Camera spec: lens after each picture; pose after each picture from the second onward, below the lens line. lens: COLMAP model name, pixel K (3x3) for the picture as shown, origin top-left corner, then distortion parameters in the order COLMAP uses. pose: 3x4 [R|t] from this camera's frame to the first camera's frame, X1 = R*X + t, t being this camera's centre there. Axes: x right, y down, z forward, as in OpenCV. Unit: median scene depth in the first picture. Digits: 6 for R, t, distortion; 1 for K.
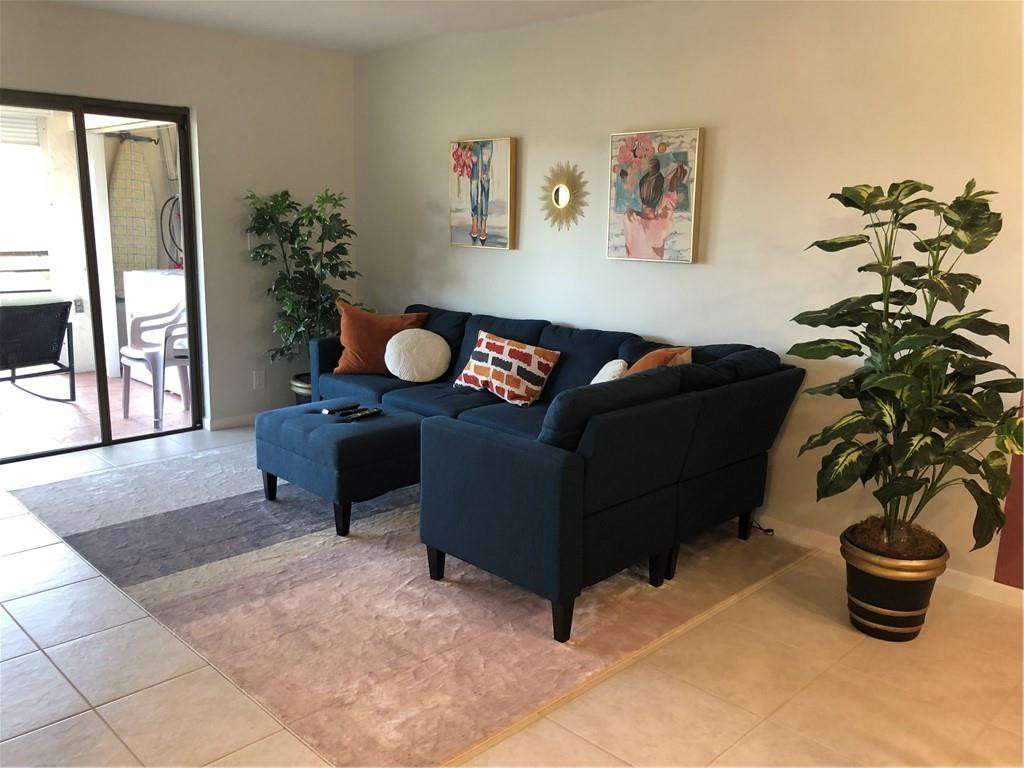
lens RADIAL K [[844.2, 0, 509.5], [0, 844.2, 379.7], [0, 0, 1]] dist [0.033922, -0.011549]
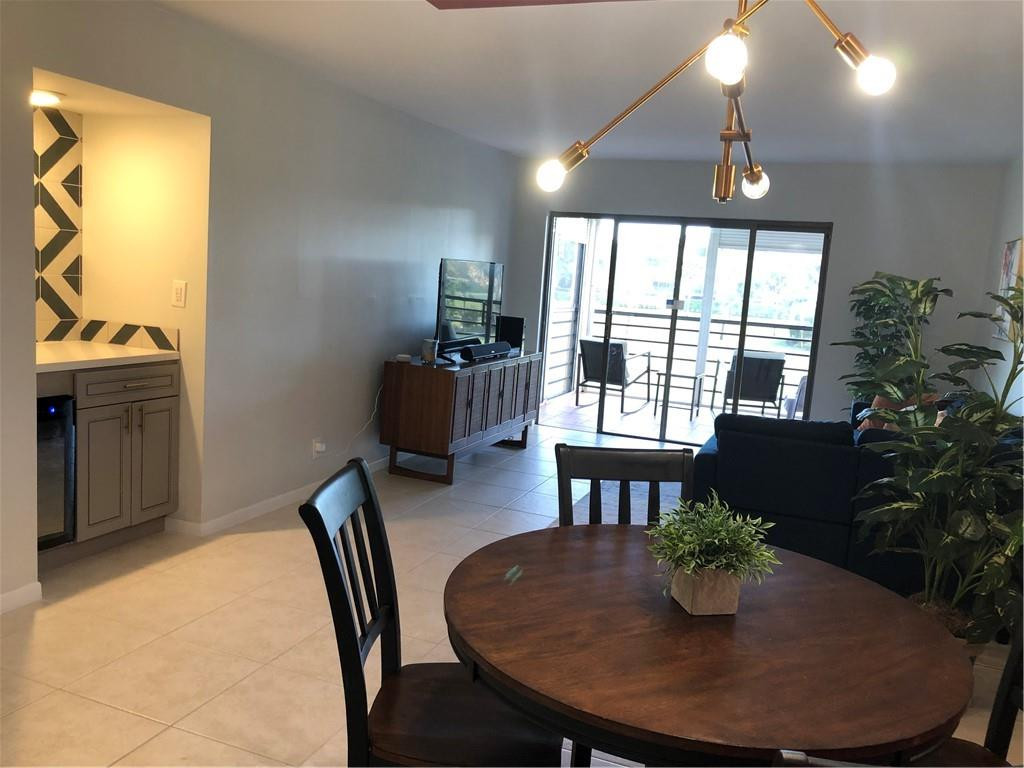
lens RADIAL K [[844.2, 0, 509.5], [0, 844.2, 379.7], [0, 0, 1]] dist [0.033922, -0.011549]
pose [[0.399928, 0.127655, -0.907613, 0.788755], [-0.230684, 0.972395, 0.035118, -0.006072], [0.887041, 0.195327, 0.418336, 0.032252]]
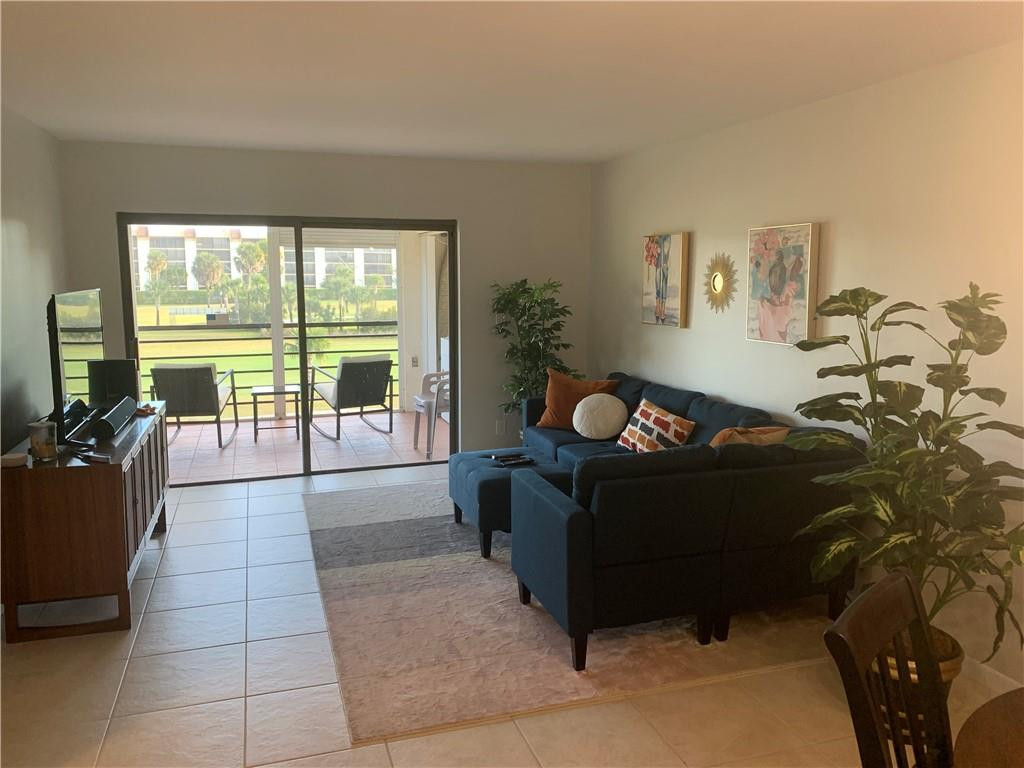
lens RADIAL K [[782.3, 0, 509.0], [0, 782.3, 363.6], [0, 0, 1]] dist [0.047112, -0.005571]
pose [[0.888856, 0.031181, -0.457124, 0.313400], [-0.066816, 0.995838, -0.061994, -0.029469], [0.453288, 0.085647, 0.887240, -0.041543]]
